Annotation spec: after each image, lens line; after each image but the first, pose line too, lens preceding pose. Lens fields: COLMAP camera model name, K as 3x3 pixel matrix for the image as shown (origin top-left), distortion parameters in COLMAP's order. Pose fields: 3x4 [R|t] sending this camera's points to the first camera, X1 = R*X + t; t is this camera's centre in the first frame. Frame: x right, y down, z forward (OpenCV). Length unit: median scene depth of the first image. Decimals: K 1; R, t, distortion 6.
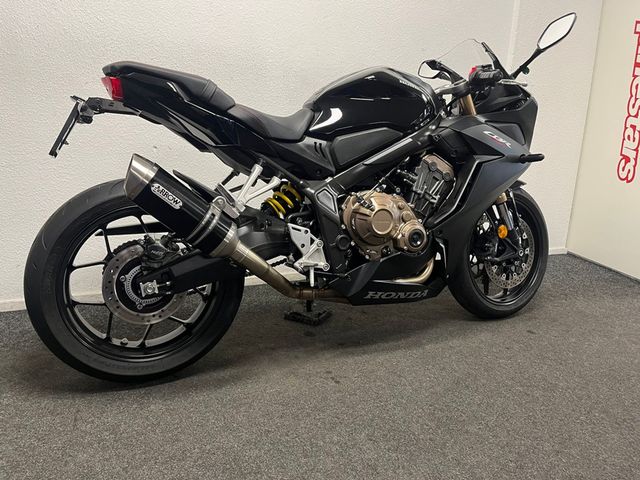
lens RADIAL K [[495.3, 0, 320.0], [0, 495.3, 240.0], [0, 0, 1]] dist [0.044407, -0.004204]
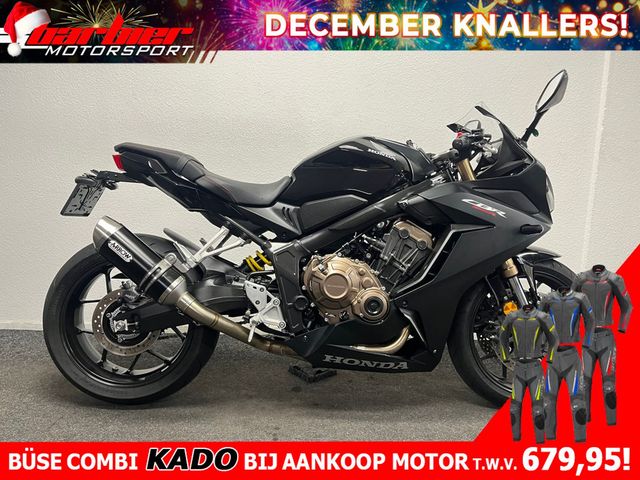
lens RADIAL K [[495.3, 0, 320.0], [0, 495.3, 240.0], [0, 0, 1]] dist [0.044407, -0.004204]
pose [[0.918267, 0.051243, -0.392631, 0.472595], [-0.088158, 0.993160, -0.076559, -0.048791], [0.386022, 0.104915, 0.916504, 0.048958]]
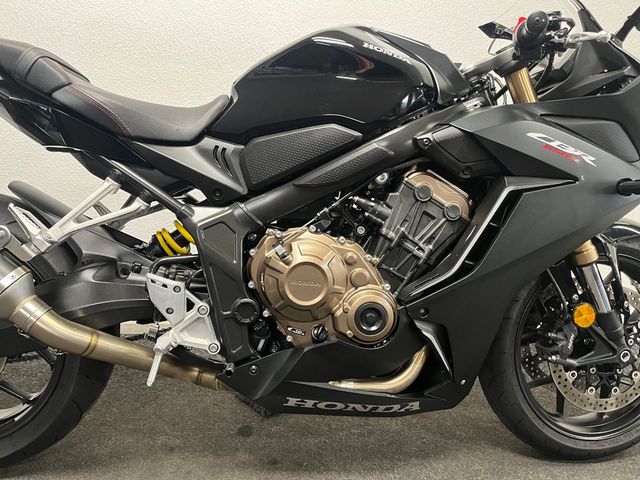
lens RADIAL K [[495.3, 0, 320.0], [0, 495.3, 240.0], [0, 0, 1]] dist [0.044407, -0.004204]
pose [[0.939408, 0.080329, -0.333257, 0.320034], [-0.089156, 0.995954, -0.011252, -0.080760], [0.331004, 0.040282, 0.942769, 0.441508]]
